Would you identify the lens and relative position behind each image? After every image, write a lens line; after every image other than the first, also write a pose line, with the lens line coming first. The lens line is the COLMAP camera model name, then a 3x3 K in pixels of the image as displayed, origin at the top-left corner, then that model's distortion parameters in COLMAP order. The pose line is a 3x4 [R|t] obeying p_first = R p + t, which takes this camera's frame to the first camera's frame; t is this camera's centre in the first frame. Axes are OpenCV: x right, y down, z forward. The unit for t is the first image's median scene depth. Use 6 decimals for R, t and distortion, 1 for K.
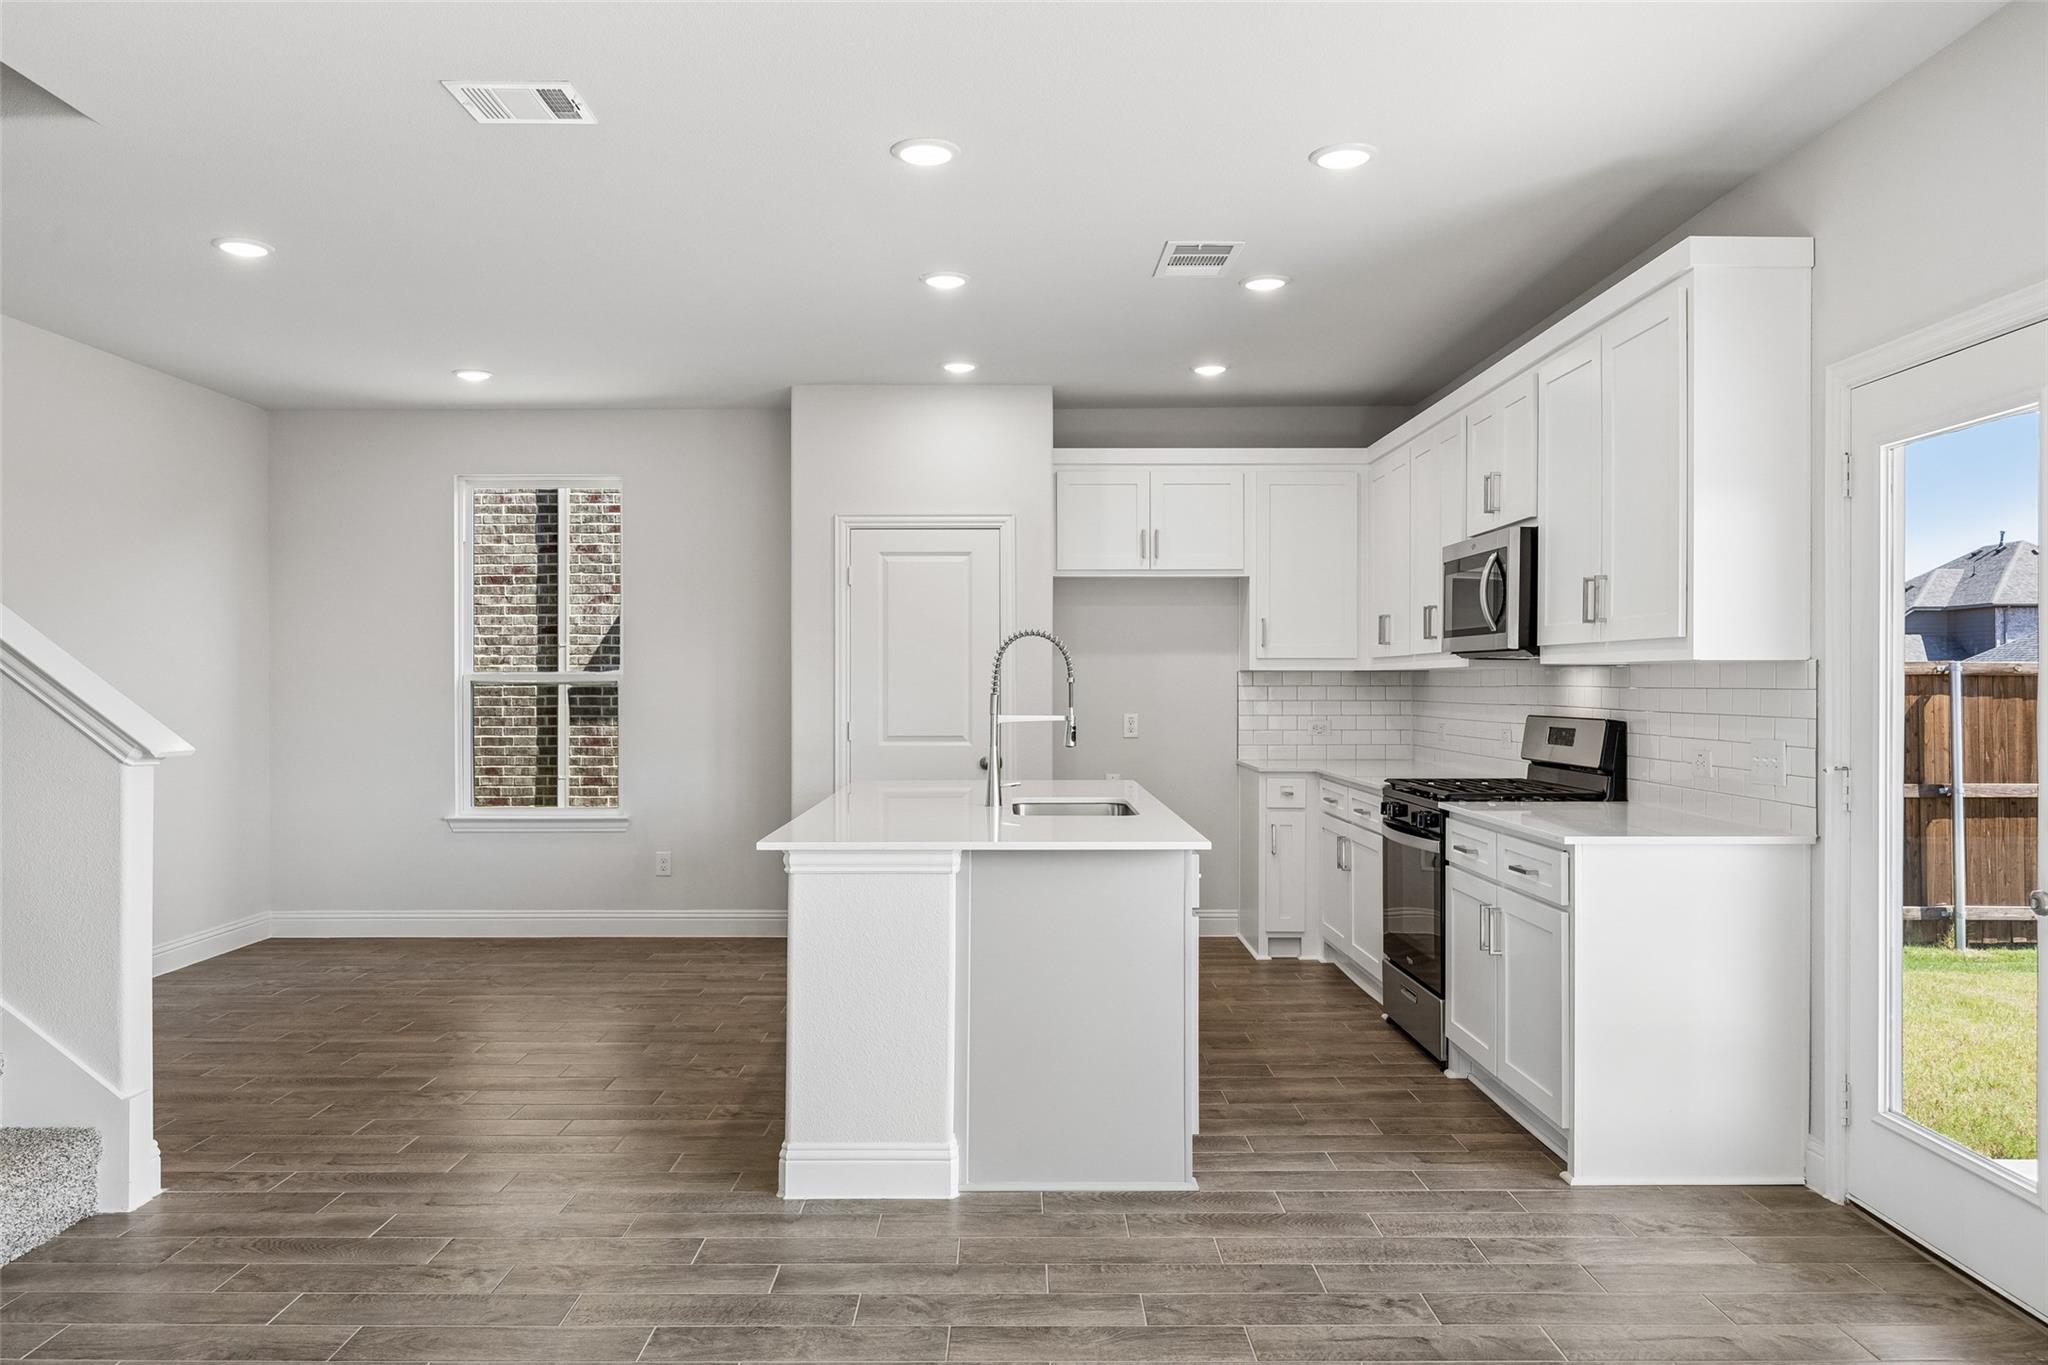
lens RADIAL K [[1428.5, 0, 1012.4], [0, 1428.5, 684.0], [0, 0, 1]] dist [-0.006695, -0.000959]
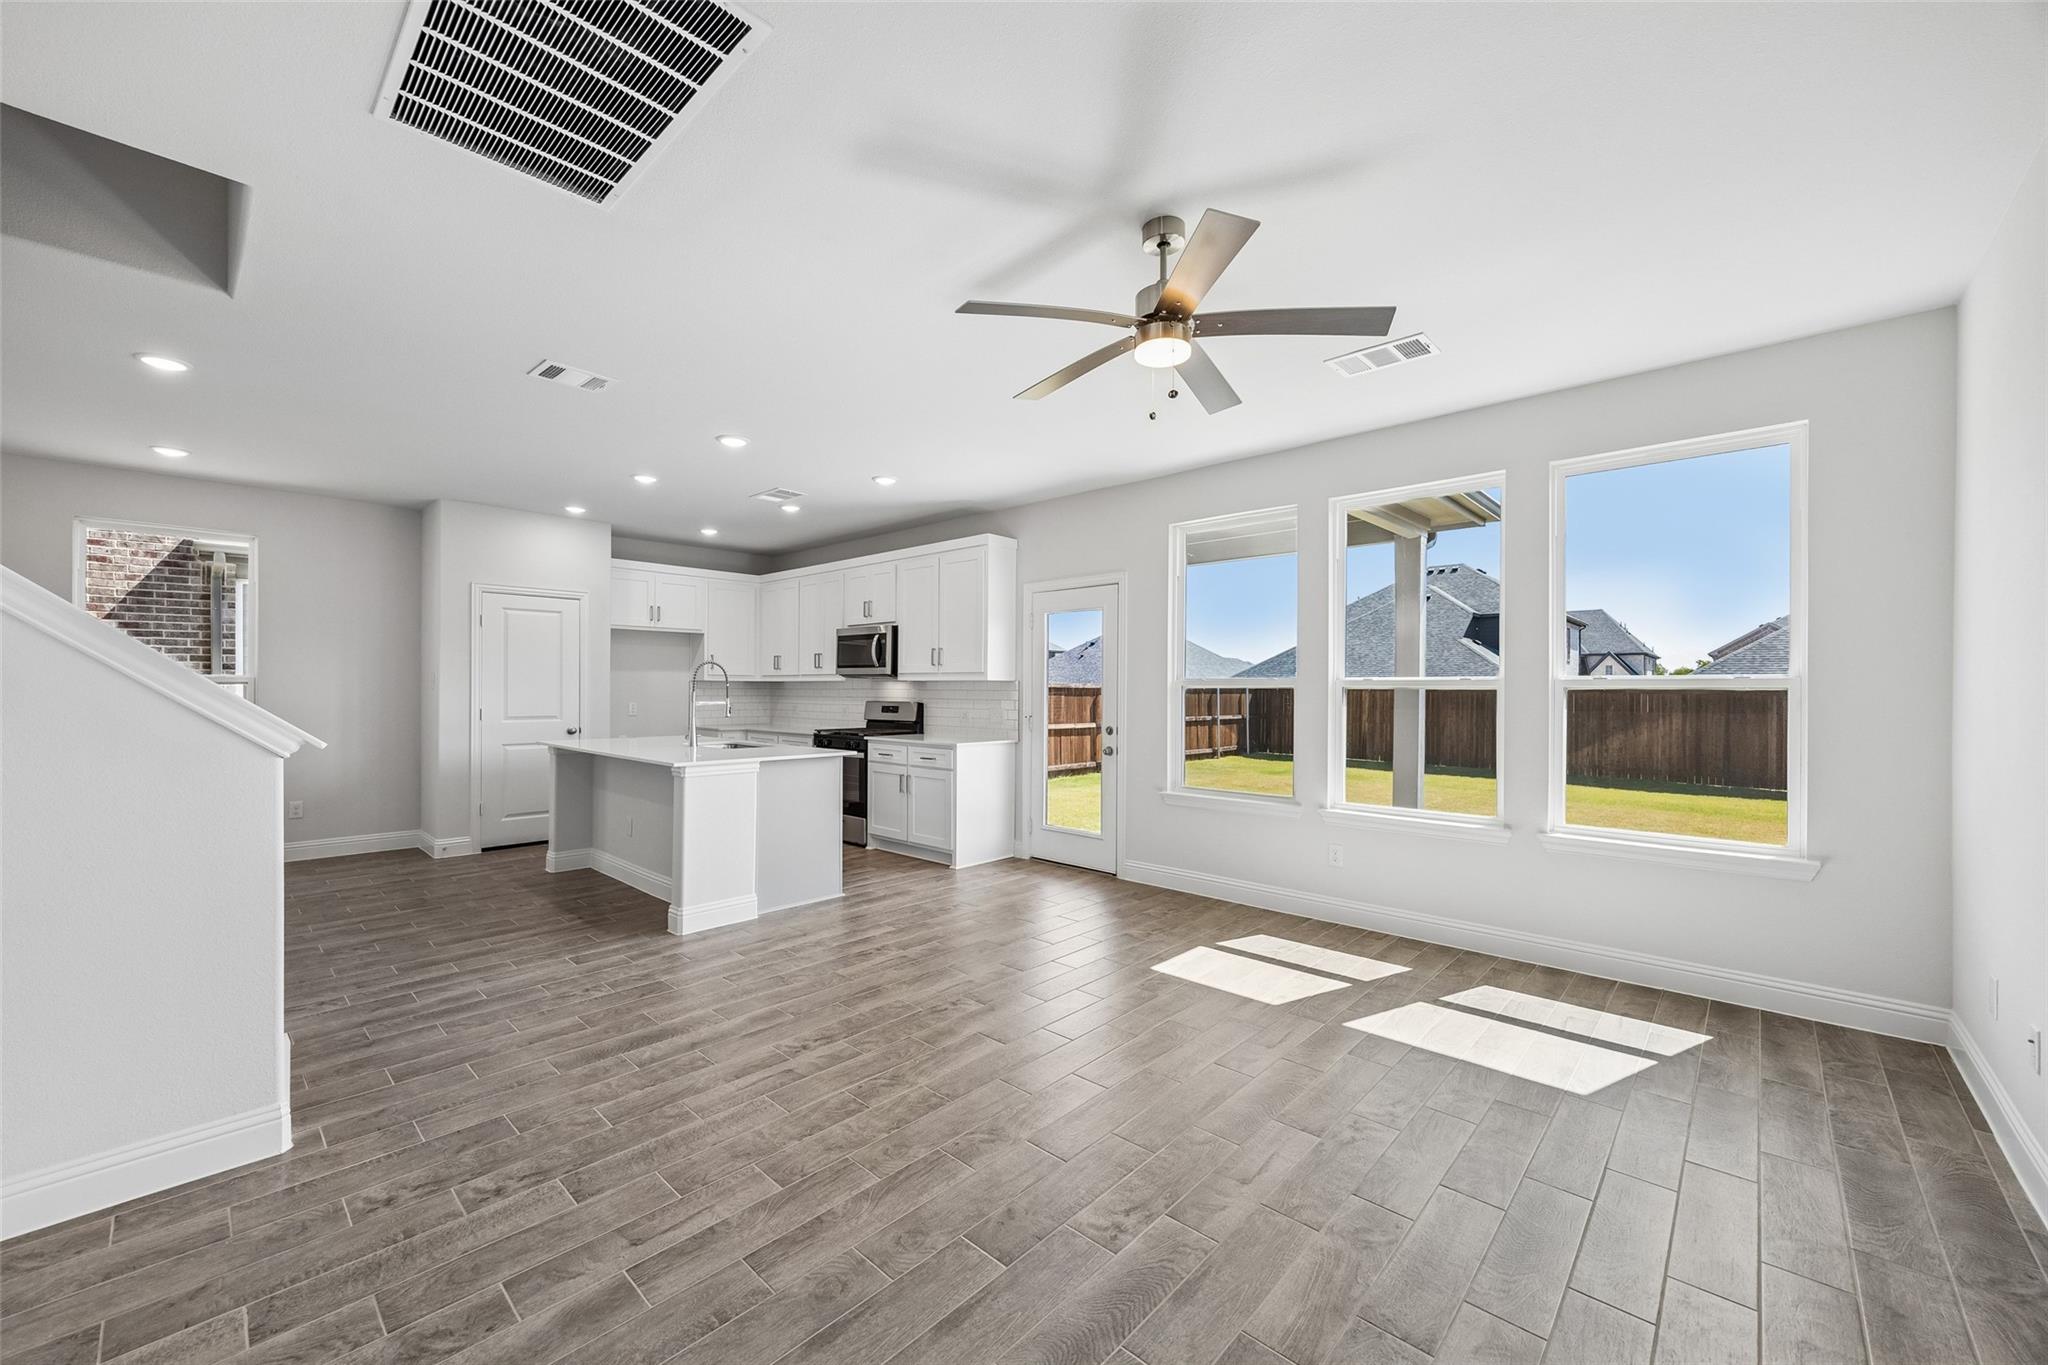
lens RADIAL K [[789.7, 0, 1009.6], [0, 789.7, 689.4], [0, 0, 1]] dist [-0.002666, 0.000055]
pose [[0.686143, 0.005186, 0.727448, -0.588069], [-0.005954, 0.999981, -0.001513, 0.003112], [-0.727442, -0.003293, 0.686161, -0.113796]]
